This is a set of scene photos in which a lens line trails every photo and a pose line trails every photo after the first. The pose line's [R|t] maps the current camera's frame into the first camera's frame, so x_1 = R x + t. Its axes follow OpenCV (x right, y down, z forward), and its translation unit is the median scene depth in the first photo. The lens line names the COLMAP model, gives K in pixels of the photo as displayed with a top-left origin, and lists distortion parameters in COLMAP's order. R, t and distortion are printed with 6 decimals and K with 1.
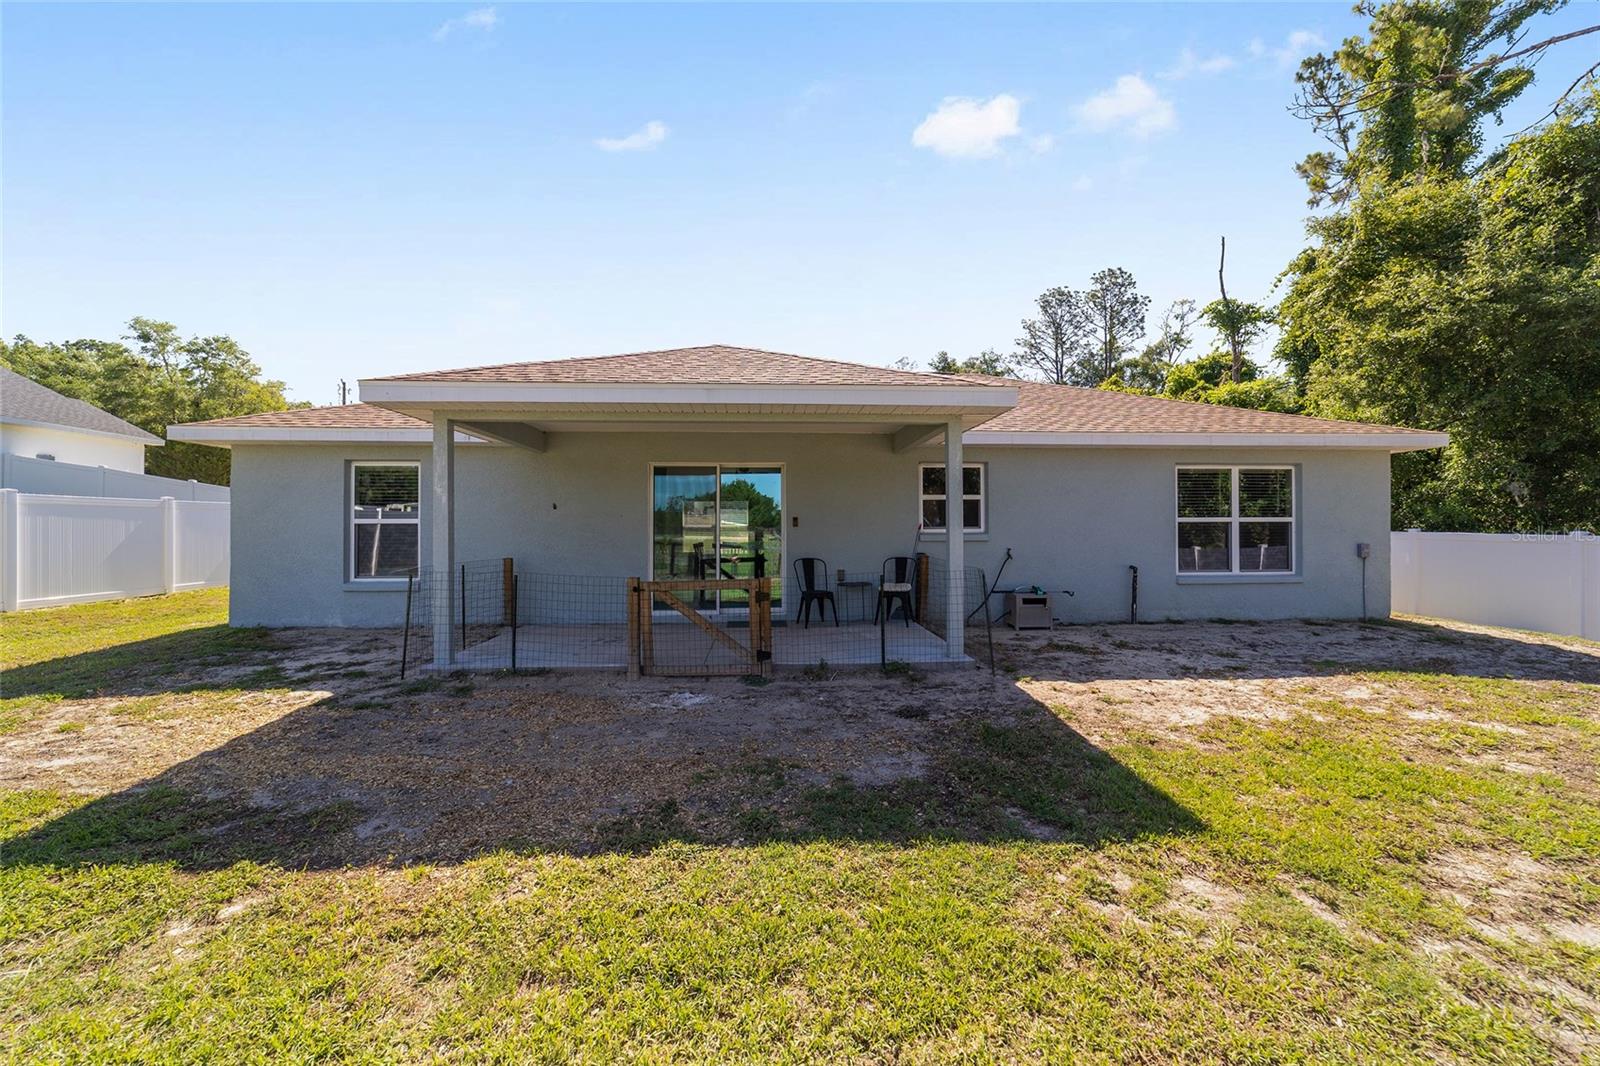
lens RADIAL K [[621.5, 0, 819.7], [0, 621.5, 529.0], [0, 0, 1]] dist [-0.000711, 0.000215]
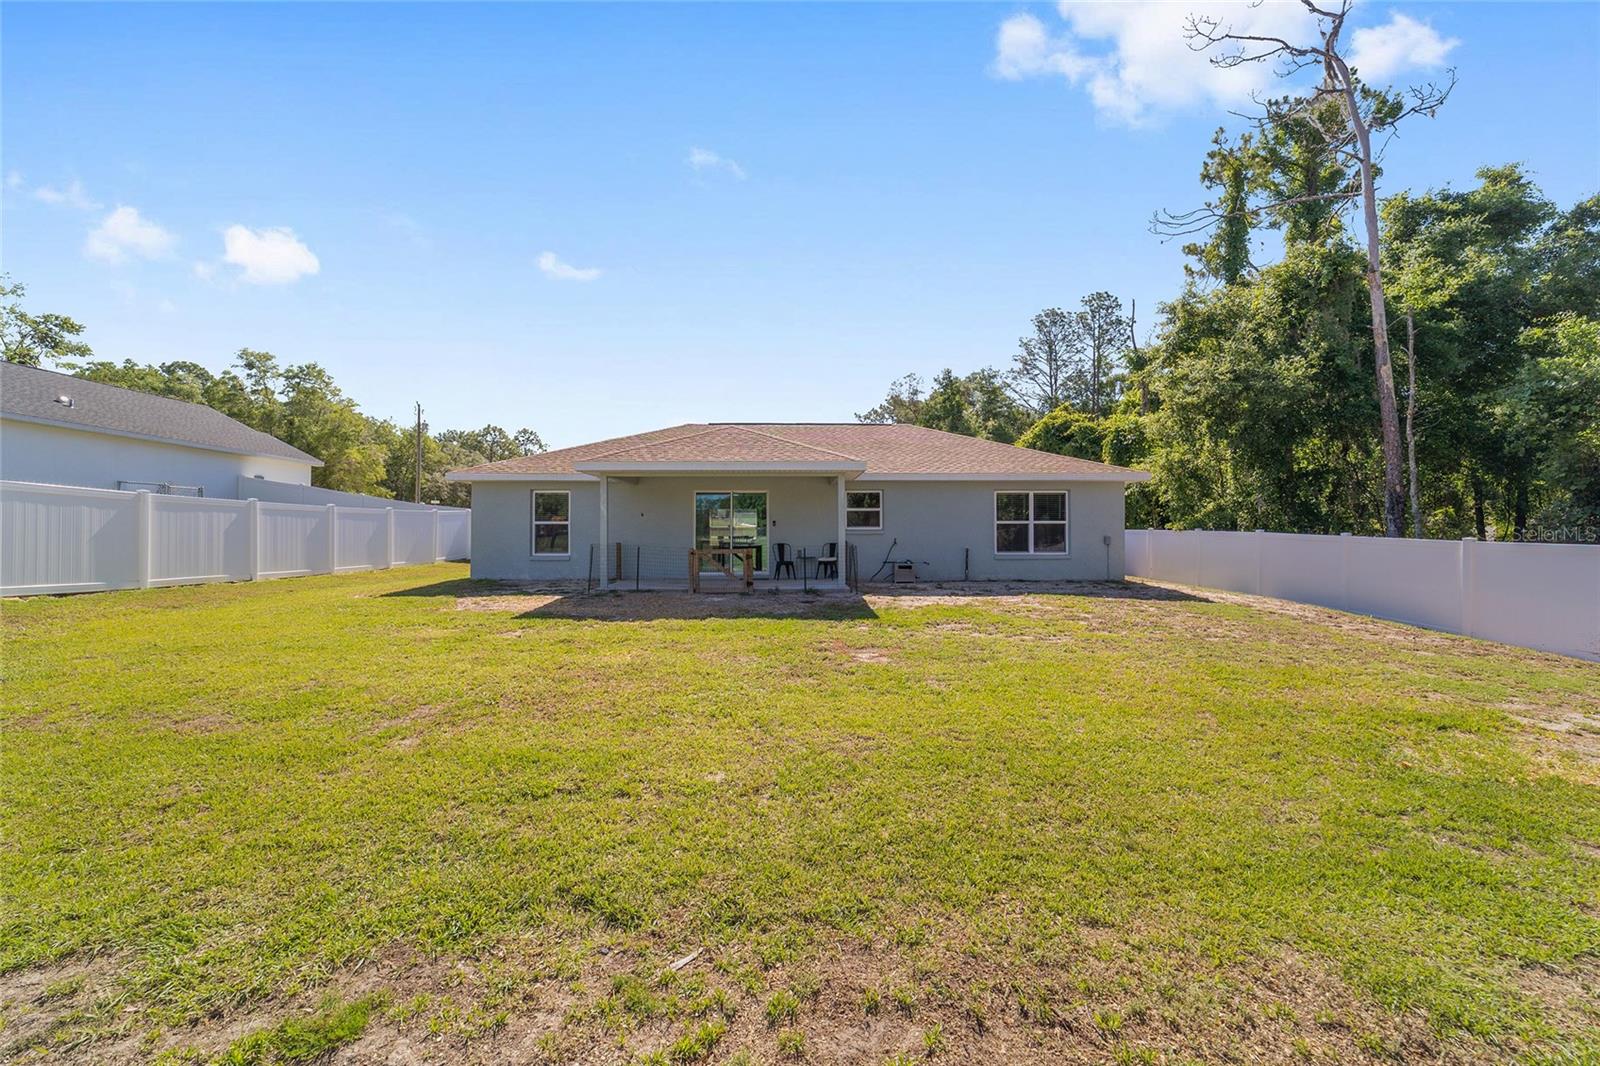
lens RADIAL K [[621.5, 0, 819.7], [0, 621.5, 529.0], [0, 0, 1]] dist [-0.000711, 0.000215]
pose [[0.999347, 0.001333, -0.036098, 0.025273], [-0.001516, 0.999986, -0.005062, 0.002224], [0.036091, 0.005114, 0.999335, -0.127166]]
